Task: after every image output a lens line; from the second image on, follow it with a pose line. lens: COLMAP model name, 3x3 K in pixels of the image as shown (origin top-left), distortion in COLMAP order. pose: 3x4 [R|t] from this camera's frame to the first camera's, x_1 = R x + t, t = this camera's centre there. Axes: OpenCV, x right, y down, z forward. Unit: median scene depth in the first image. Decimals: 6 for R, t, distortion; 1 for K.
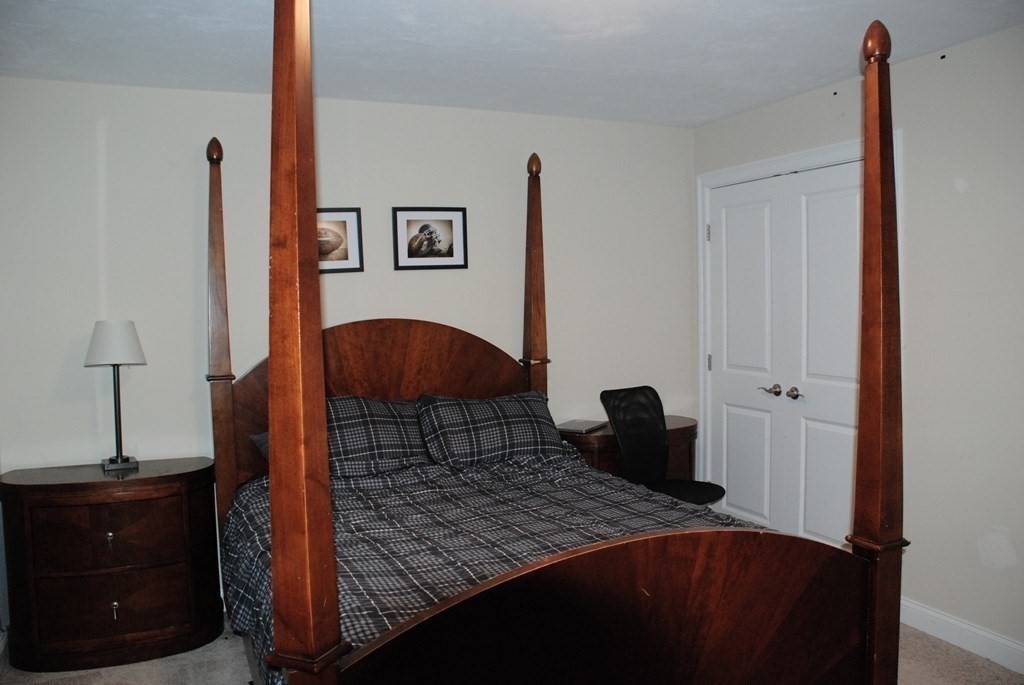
lens RADIAL K [[796.1, 0, 512.0], [0, 796.1, 342.5], [0, 0, 1]] dist [-0.165035, 0.126827]
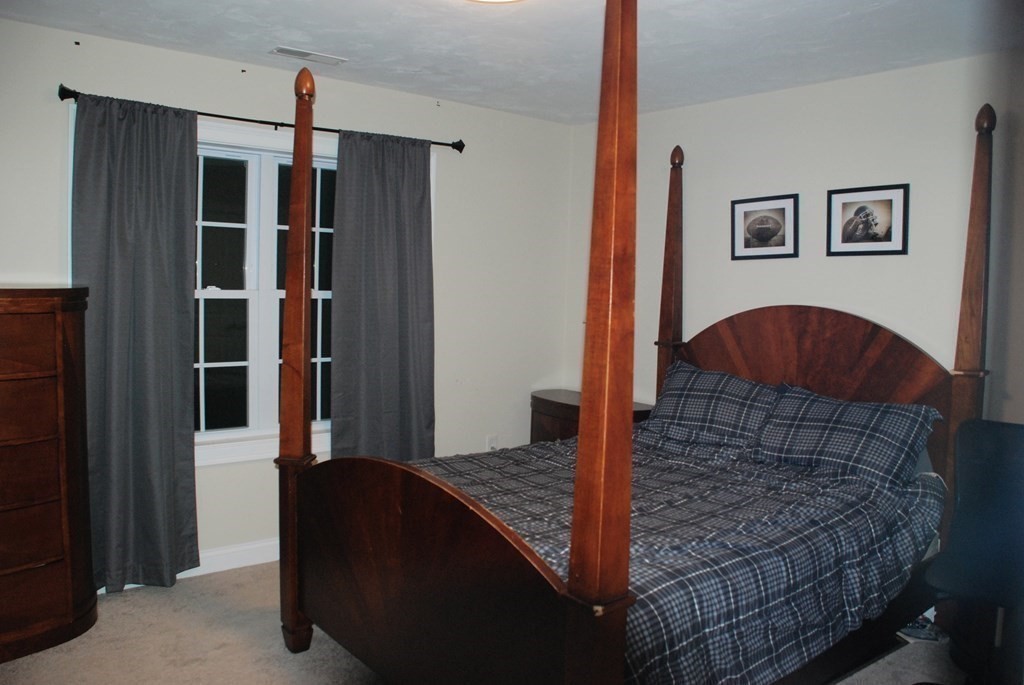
lens RADIAL K [[796.1, 0, 512.0], [0, 796.1, 342.5], [0, 0, 1]] dist [-0.165035, 0.126827]
pose [[0.278196, 0.106027, -0.954654, 0.652883], [-0.062173, 0.993792, 0.092256, -0.049596], [0.958510, 0.033688, 0.283061, 0.365216]]
